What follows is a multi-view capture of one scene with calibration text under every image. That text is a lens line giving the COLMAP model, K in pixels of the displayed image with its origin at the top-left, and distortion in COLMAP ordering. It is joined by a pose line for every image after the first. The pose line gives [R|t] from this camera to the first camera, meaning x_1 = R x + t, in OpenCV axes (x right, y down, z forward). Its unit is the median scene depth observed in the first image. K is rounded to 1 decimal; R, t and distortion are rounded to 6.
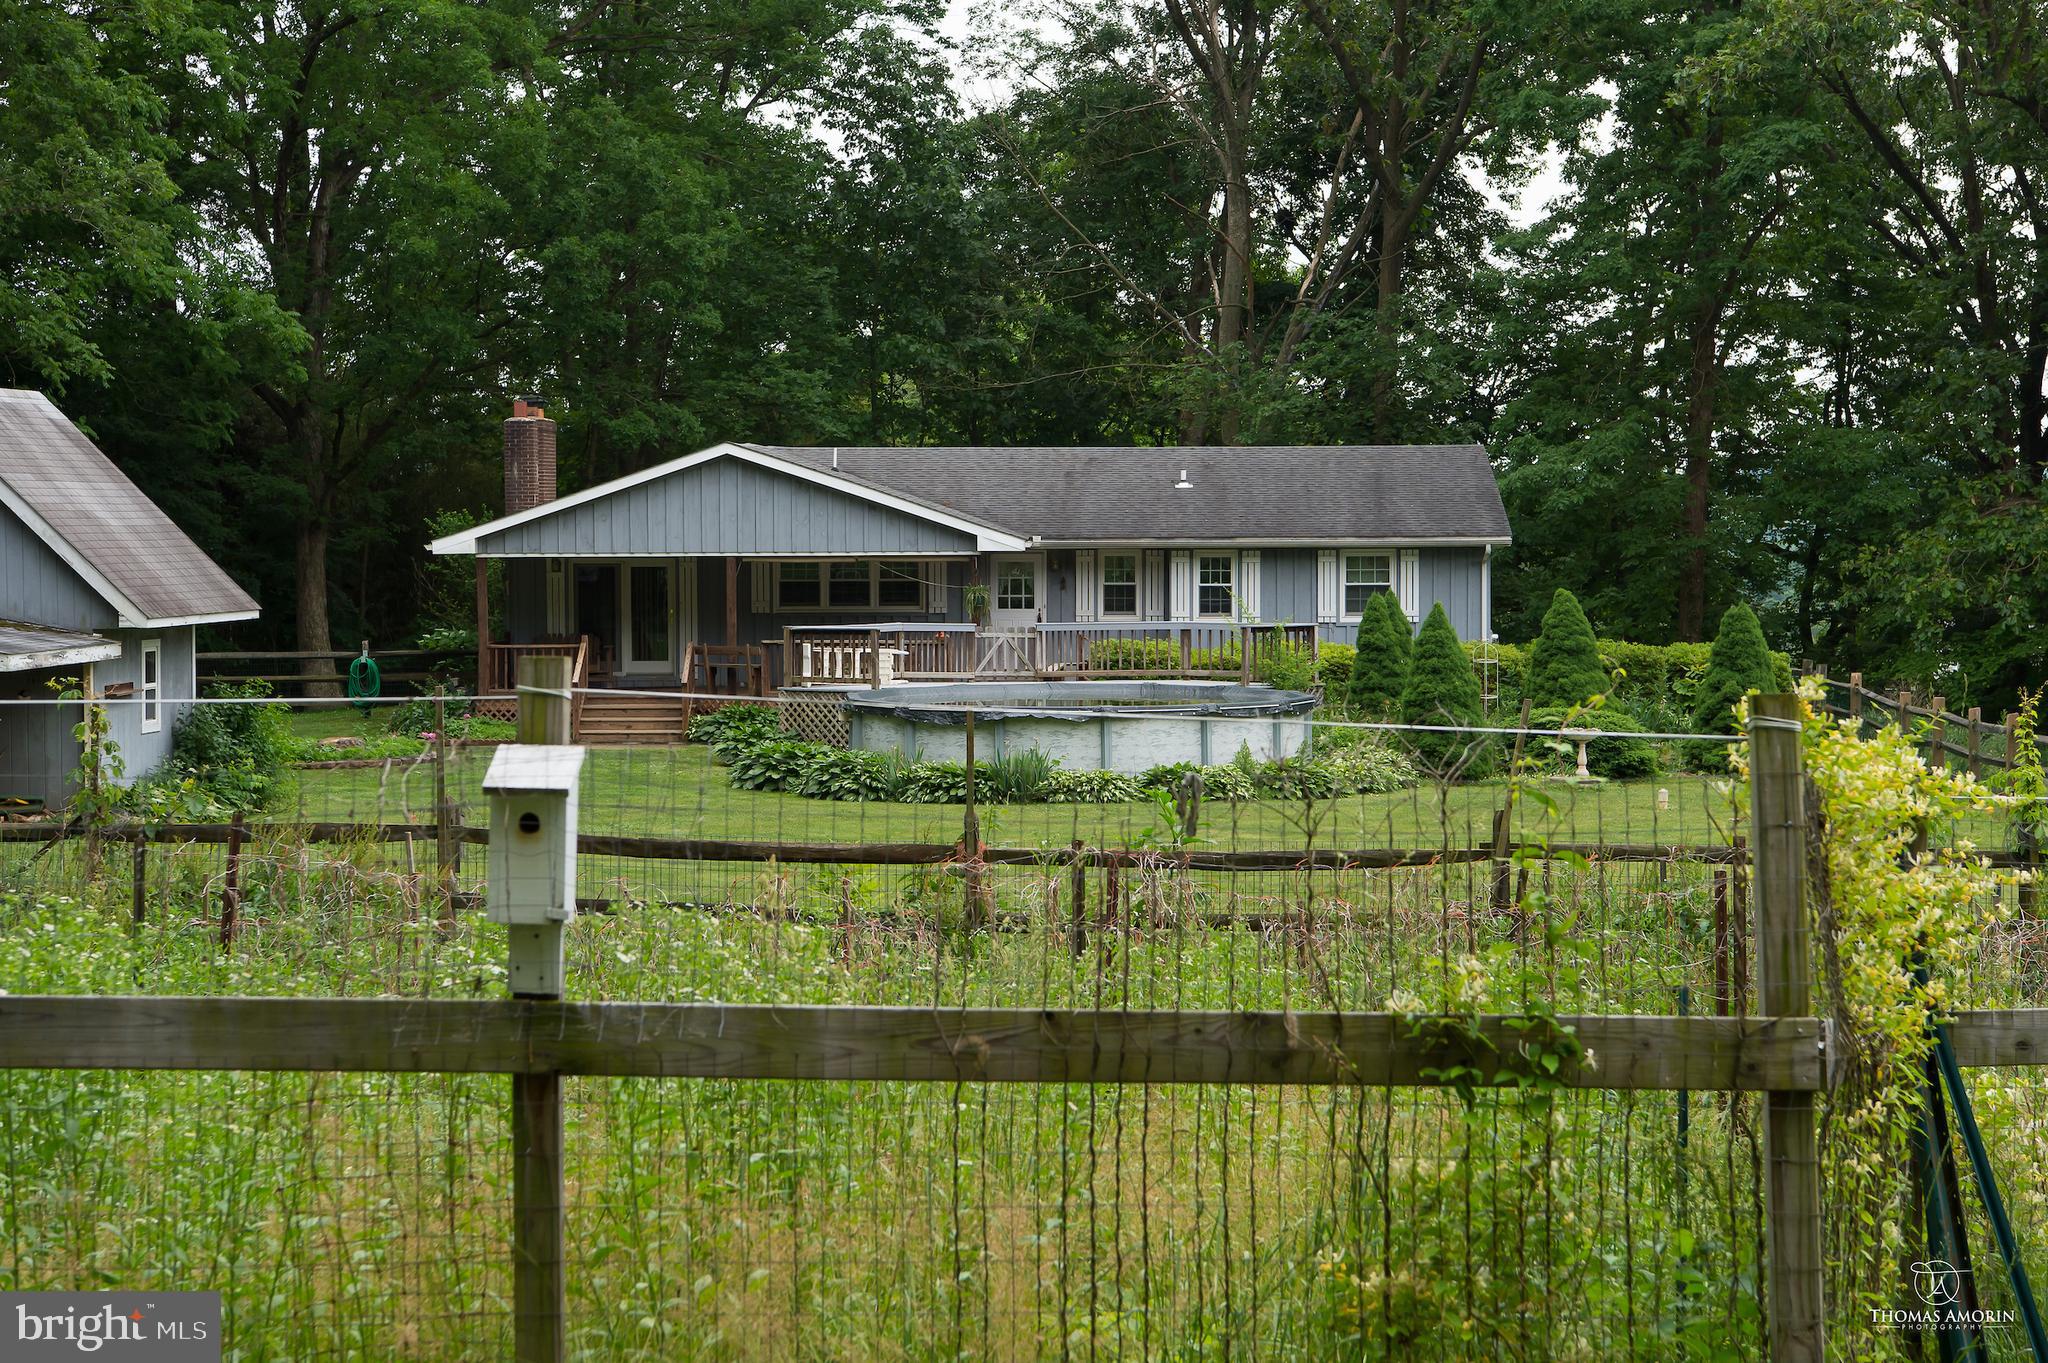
lens RADIAL K [[3921.6, 0, 1024.0], [0, 3921.6, 681.5], [0, 0, 1]] dist [0.024266, -0.226213]
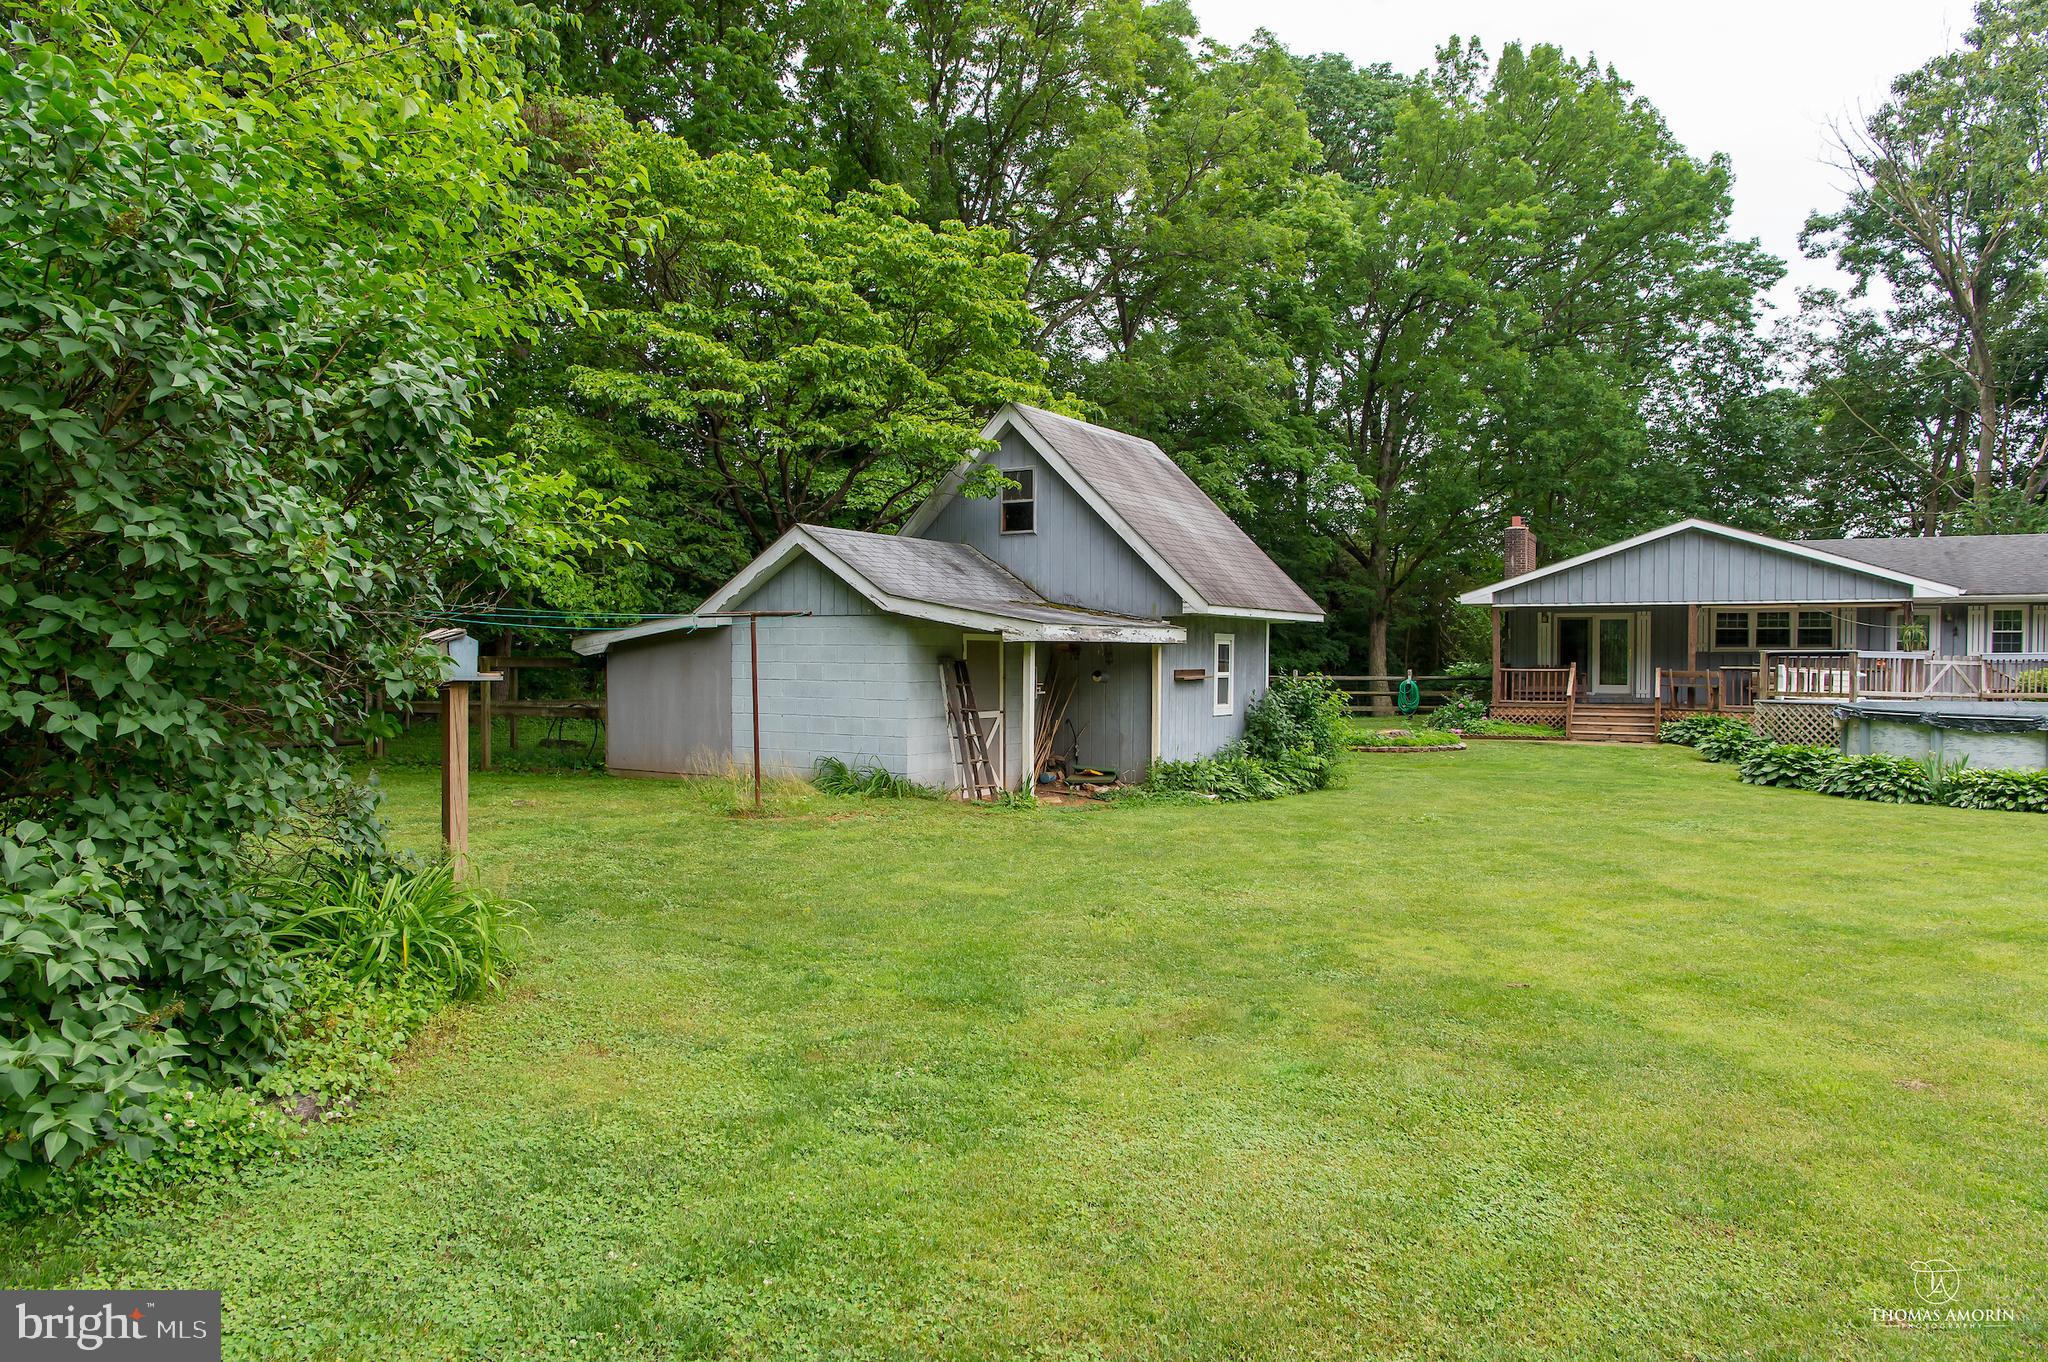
lens RADIAL K [[1416.5, 0, 1024.0], [0, 1416.5, 681.0], [0, 0, 1]] dist [0.027073, -0.035110]
pose [[0.910542, 0.015706, -0.413119, -0.094934], [-0.026186, 0.999463, -0.019718, 0.011401], [0.412587, 0.028772, 0.910464, 0.542465]]
